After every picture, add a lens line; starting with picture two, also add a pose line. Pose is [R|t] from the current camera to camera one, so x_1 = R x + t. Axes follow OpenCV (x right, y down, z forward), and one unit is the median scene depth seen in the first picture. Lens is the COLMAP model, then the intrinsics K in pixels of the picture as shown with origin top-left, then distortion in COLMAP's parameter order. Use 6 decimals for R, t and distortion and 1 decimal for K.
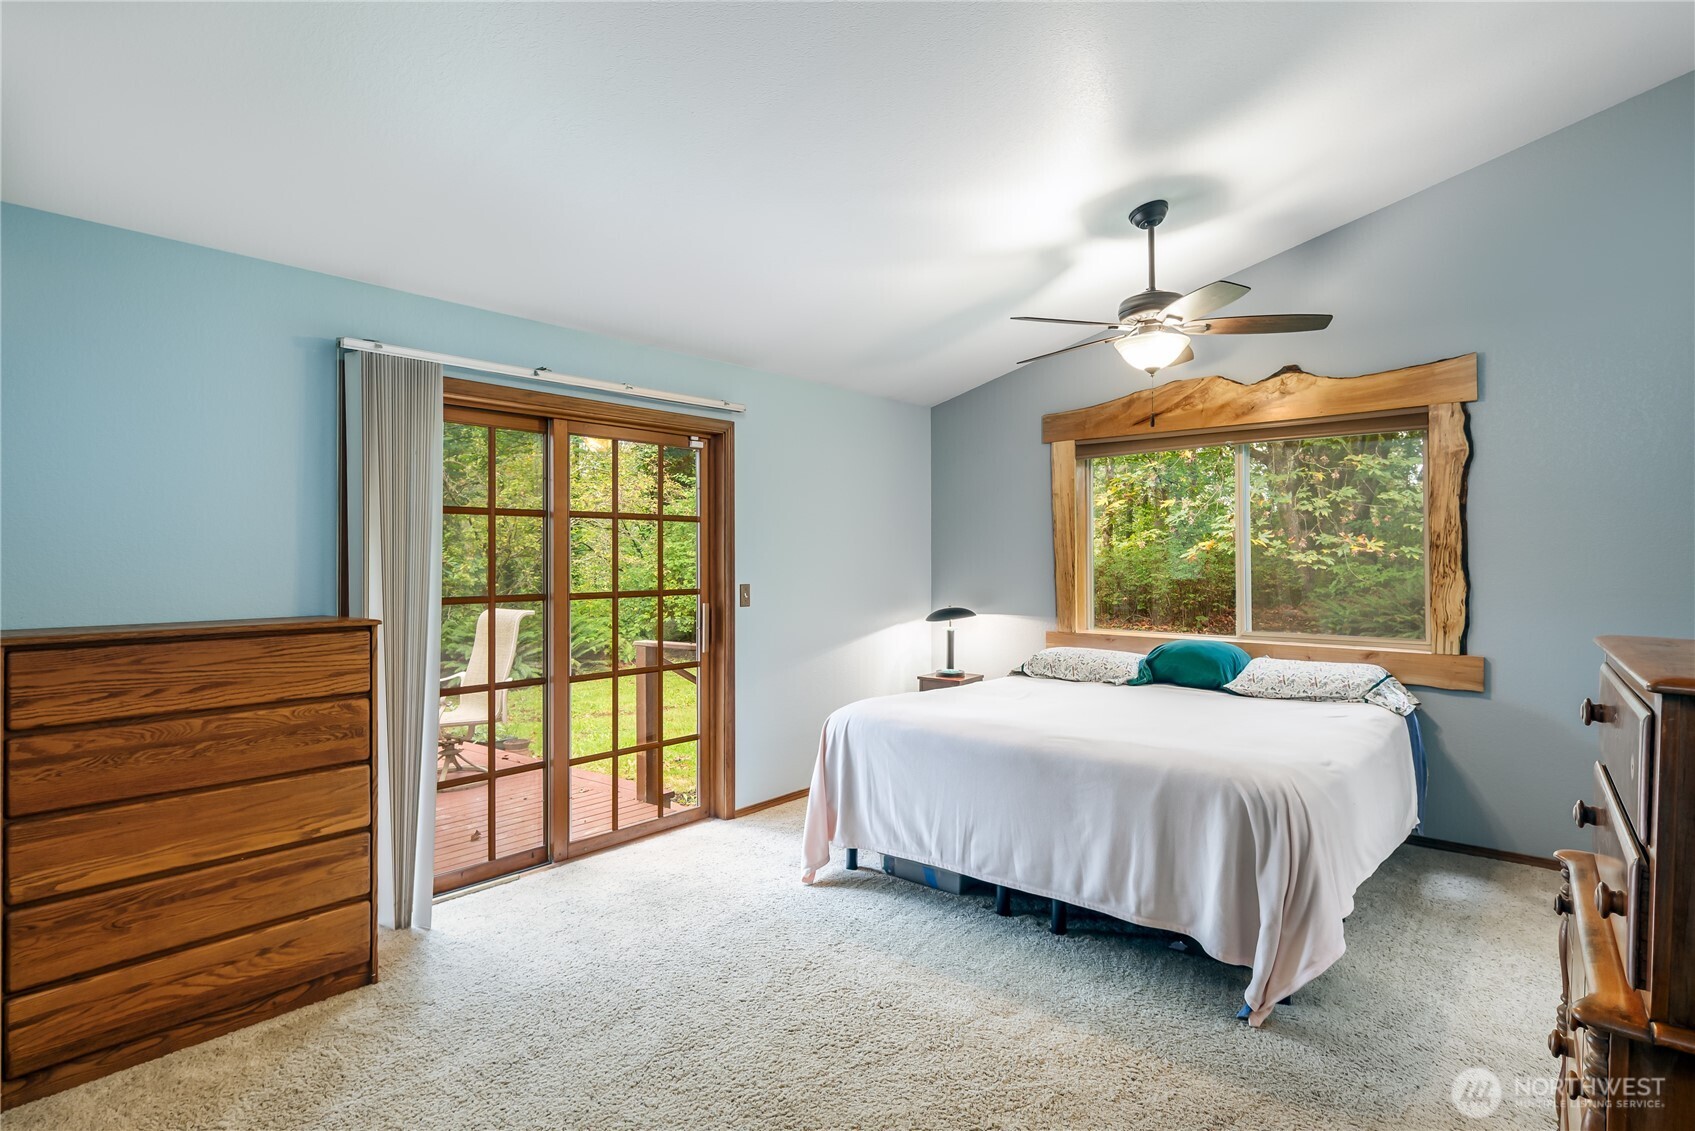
lens RADIAL K [[856.7, 0, 844.7], [0, 856.7, 573.2], [0, 0, 1]] dist [0.000747, 0.000308]
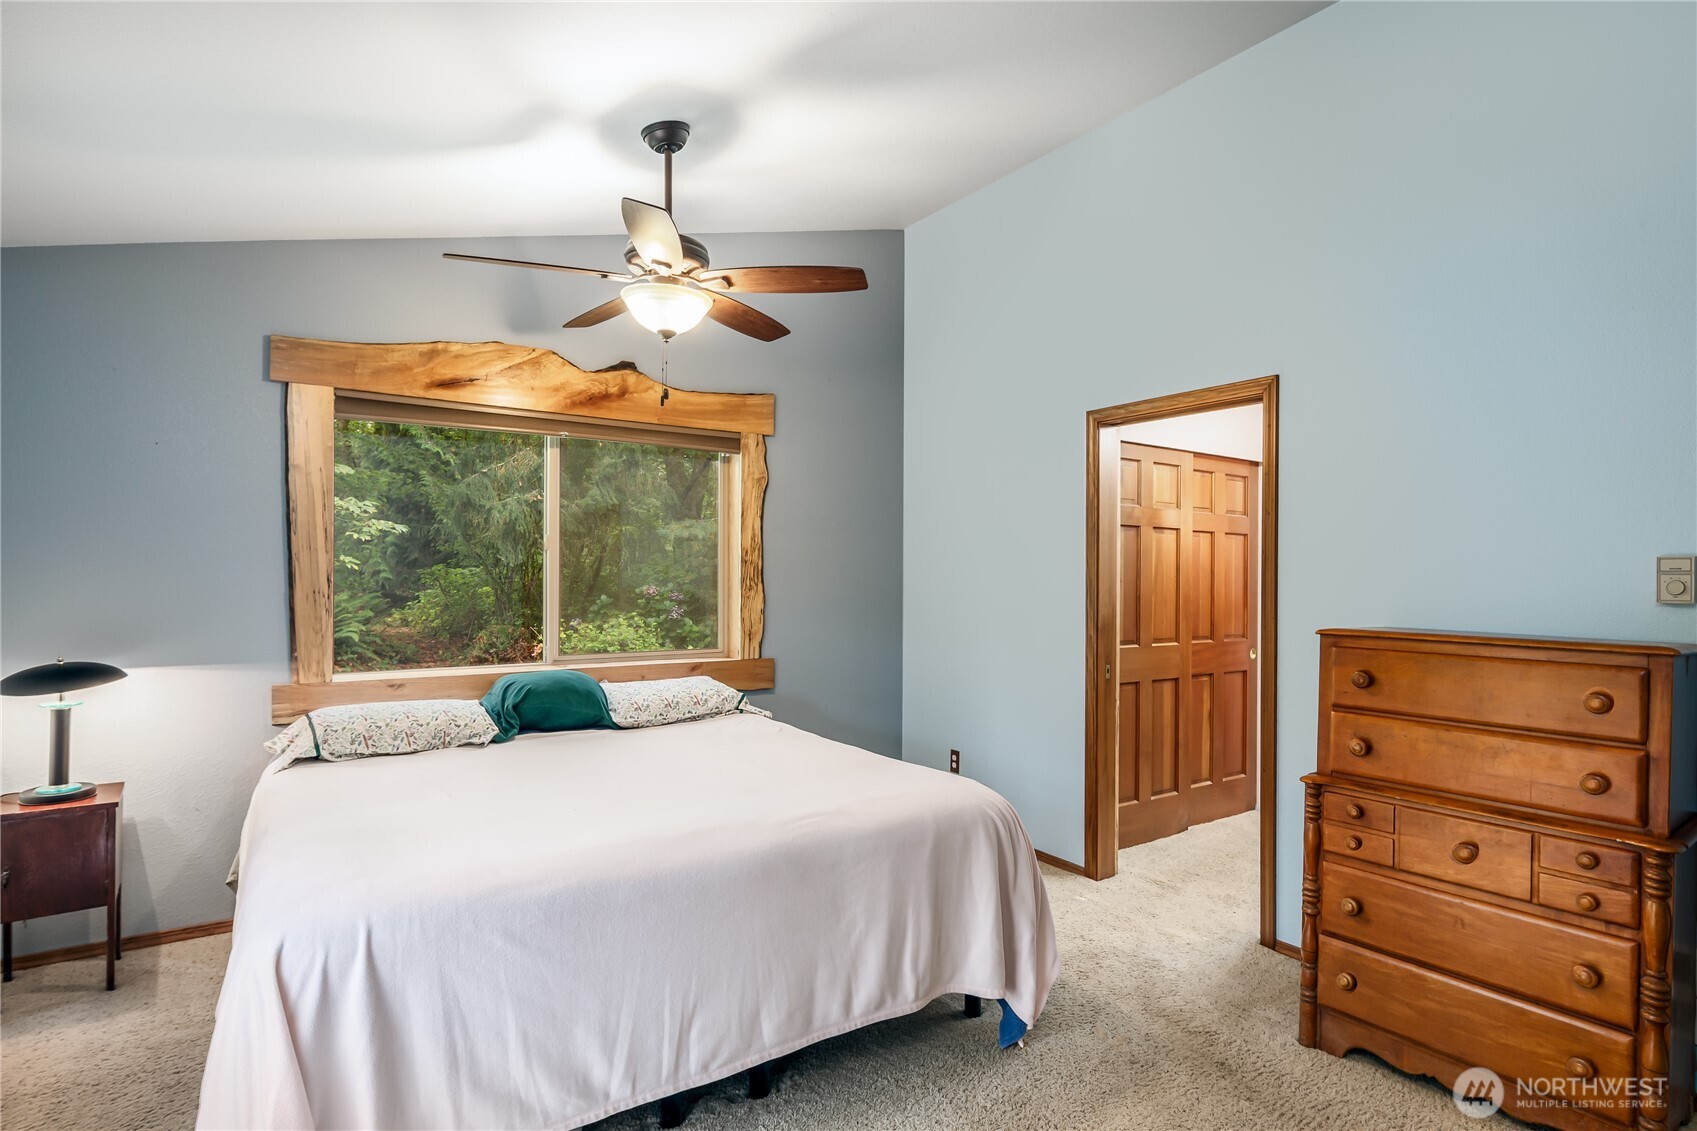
lens RADIAL K [[857.7, 0, 845.7], [0, 857.7, 573.2], [0, 0, 1]] dist [0.000747, 0.000308]
pose [[0.259284, 0.003888, 0.965793, -0.345407], [0.005639, 0.999969, -0.005540, -0.009872], [-0.965785, 0.006883, 0.259254, 0.600310]]
